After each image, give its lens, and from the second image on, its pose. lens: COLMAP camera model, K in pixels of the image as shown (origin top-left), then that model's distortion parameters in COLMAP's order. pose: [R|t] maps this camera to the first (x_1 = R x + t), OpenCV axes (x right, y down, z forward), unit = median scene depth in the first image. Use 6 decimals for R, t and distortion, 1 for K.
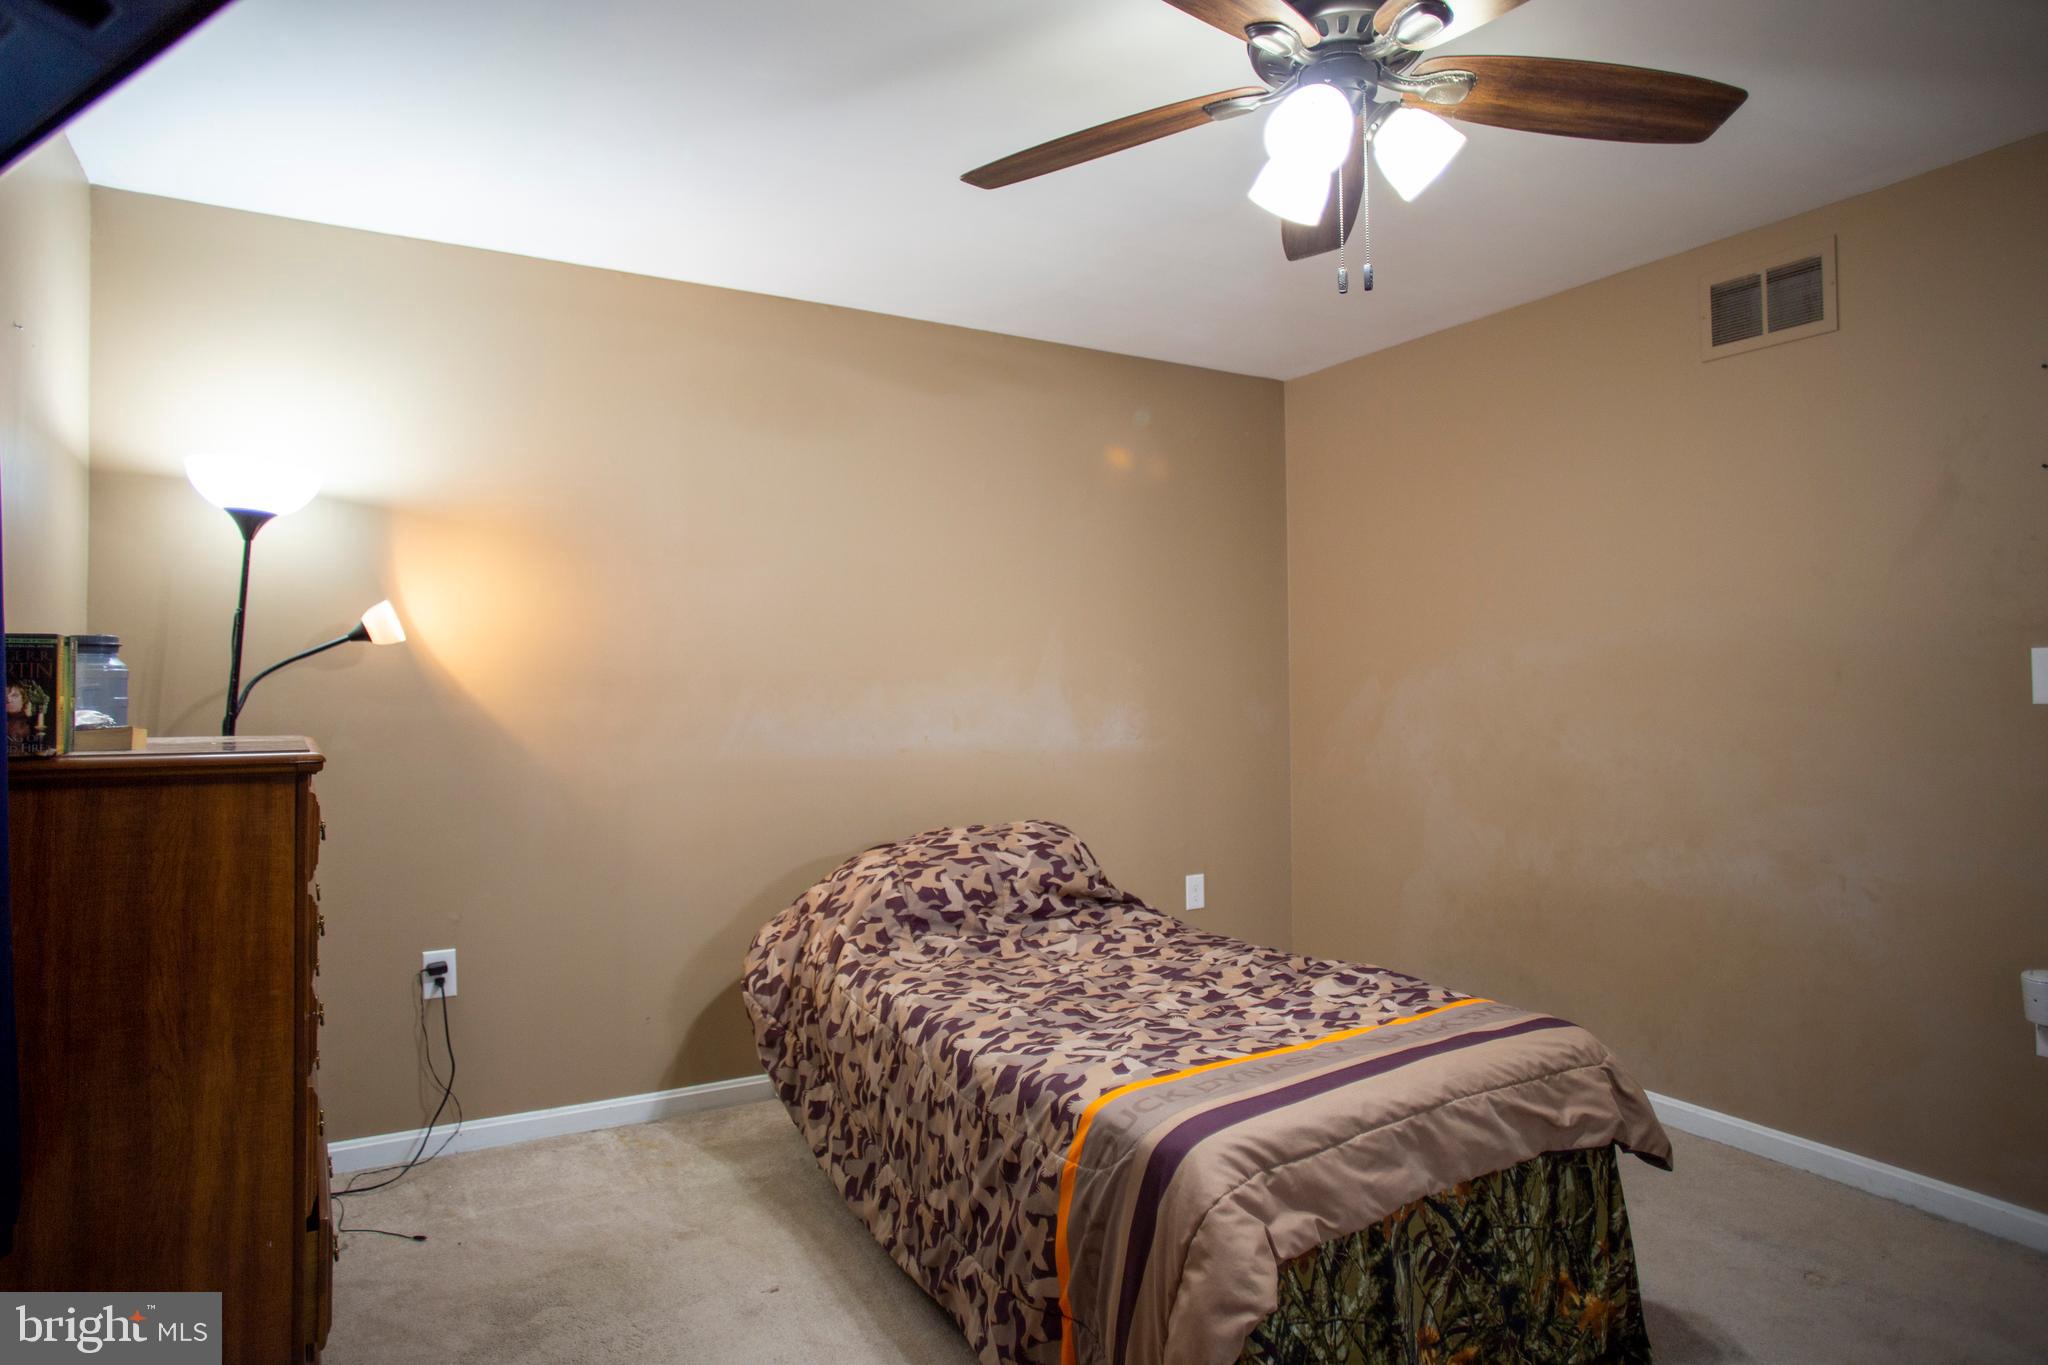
lens RADIAL K [[1194.7, 0, 1000.2], [0, 1194.7, 696.1], [0, 0, 1]] dist [-0.077133, 0.070998]
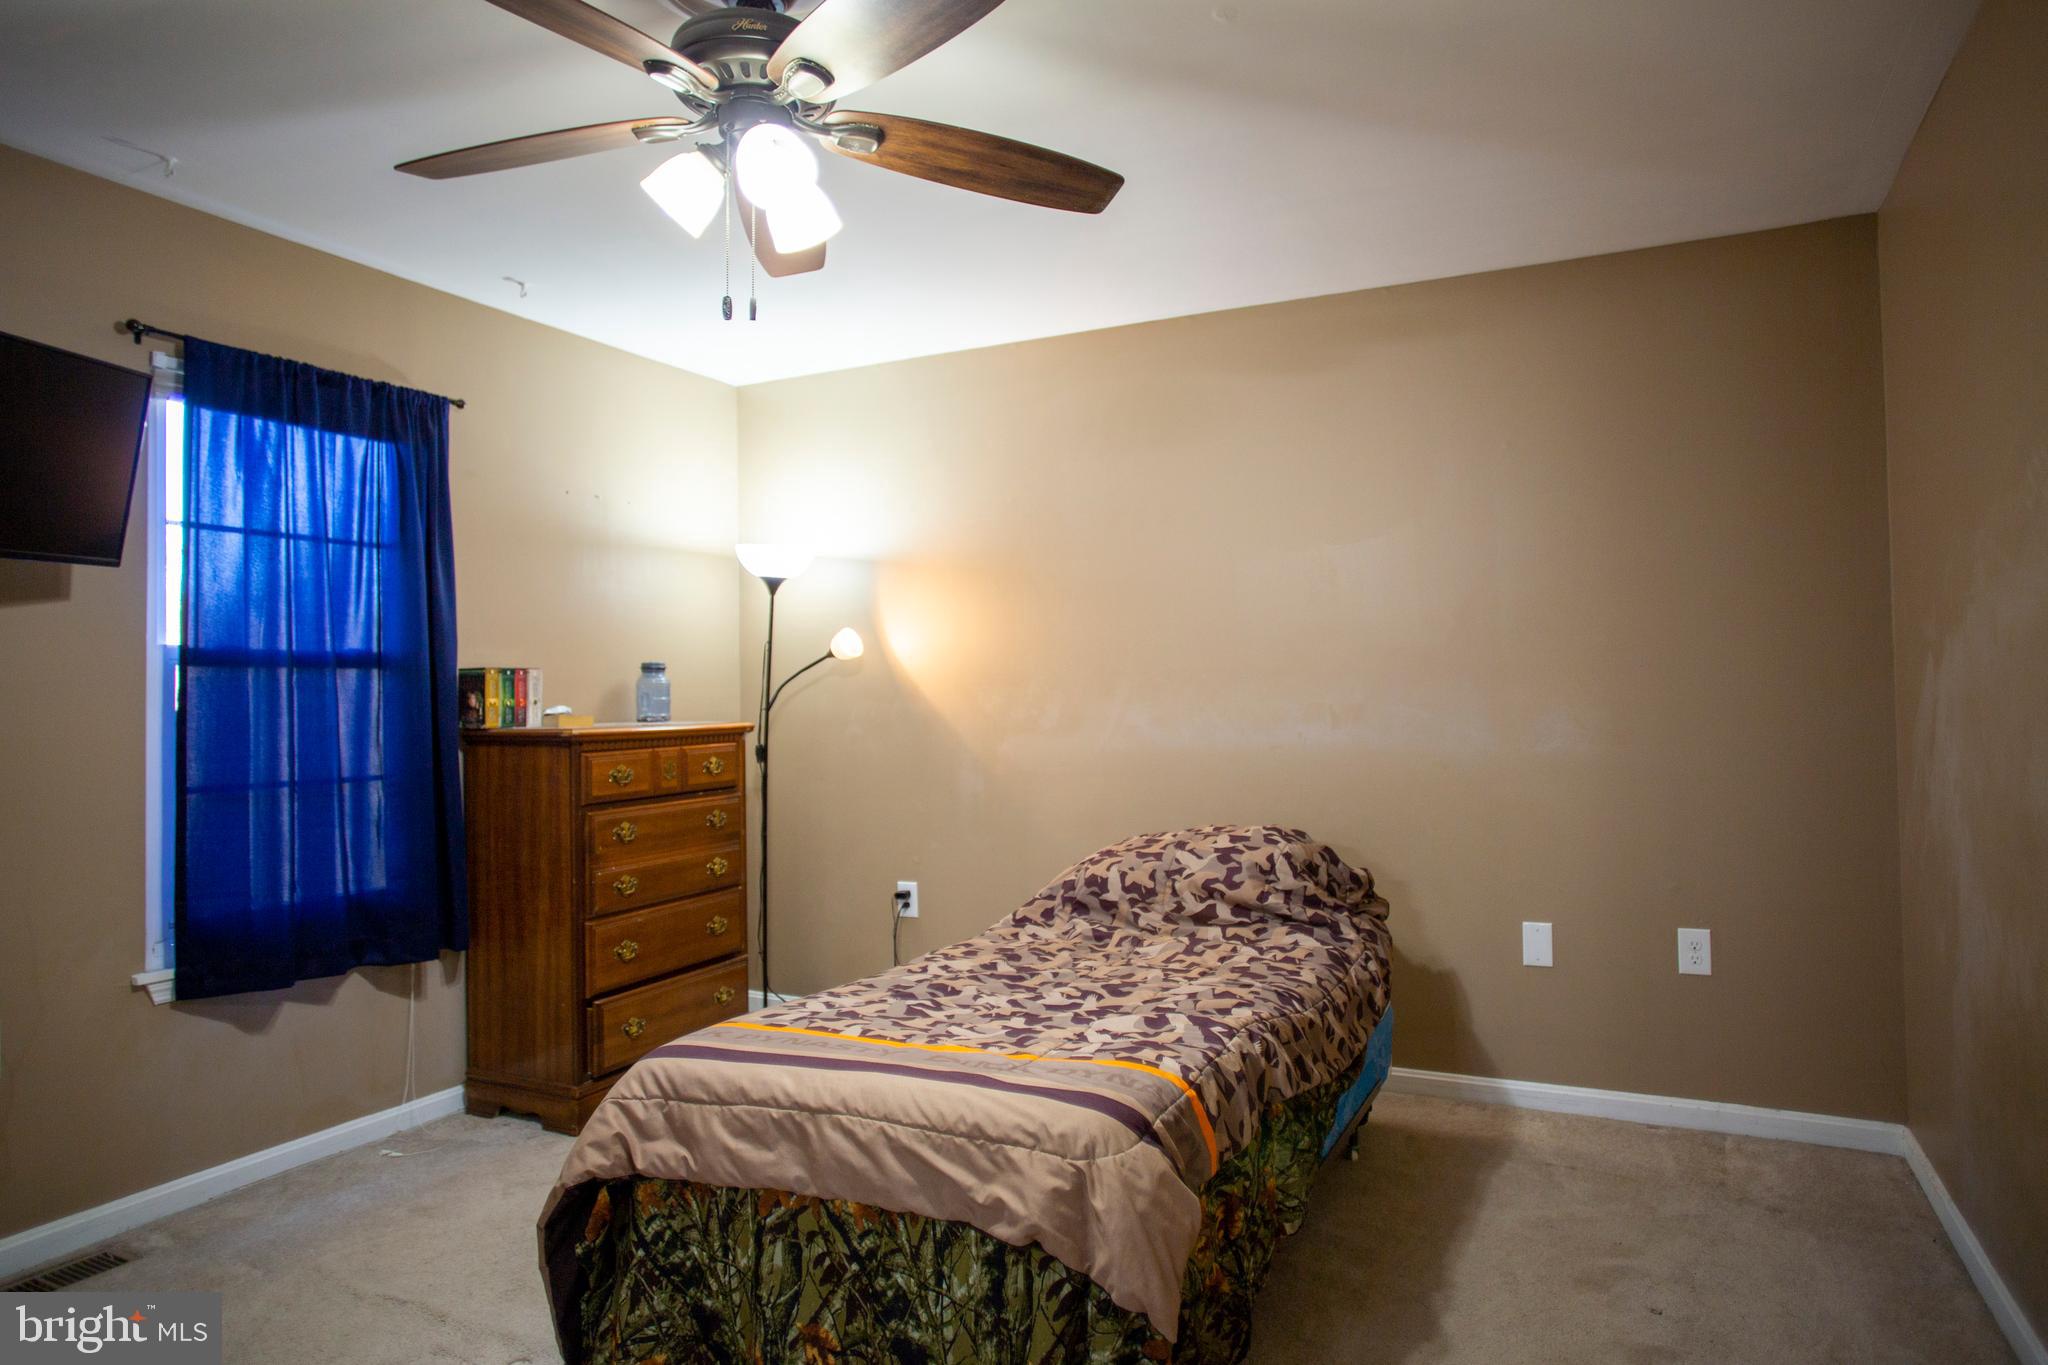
lens RADIAL K [[1194.7, 0, 1000.2], [0, 1194.7, 696.1], [0, 0, 1]] dist [-0.077133, 0.070998]
pose [[0.553441, -0.001881, -0.832886, 1.133492], [0.009841, 0.999942, 0.004281, -0.004816], [0.832830, -0.010566, 0.553428, 0.507434]]
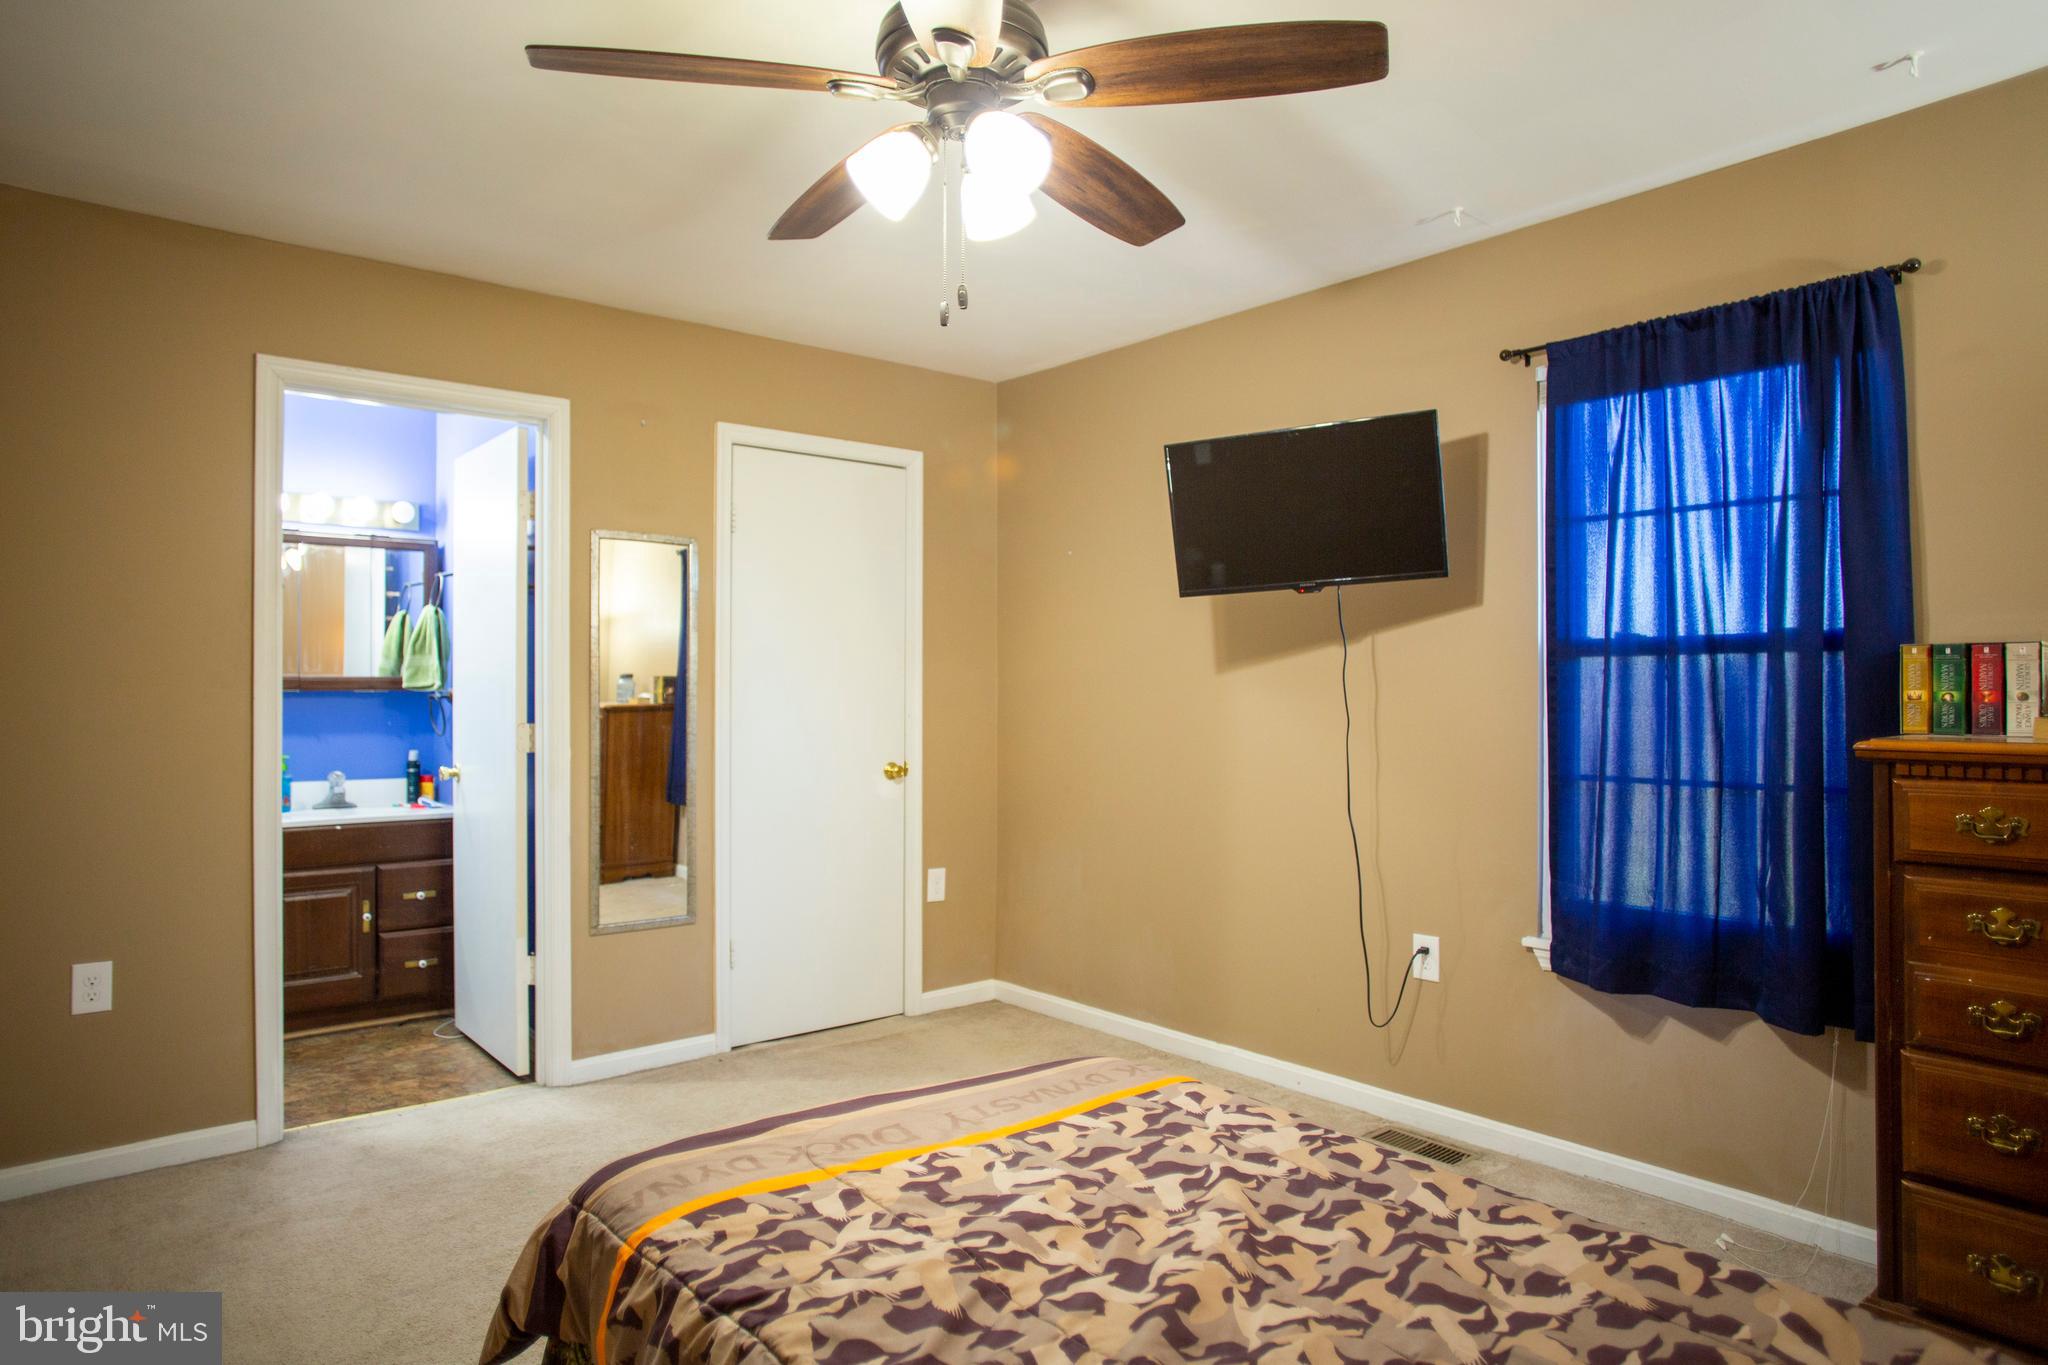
lens RADIAL K [[1198.6, 0, 1024.0], [0, 1198.6, 682.5], [0, 0, 1]] dist [-0.043672, -0.001734]
pose [[-0.983952, 0.005882, -0.178335, 0.376460], [0.007671, 0.999927, -0.009342, -0.003530], [0.178267, -0.010560, -0.983926, 1.788357]]
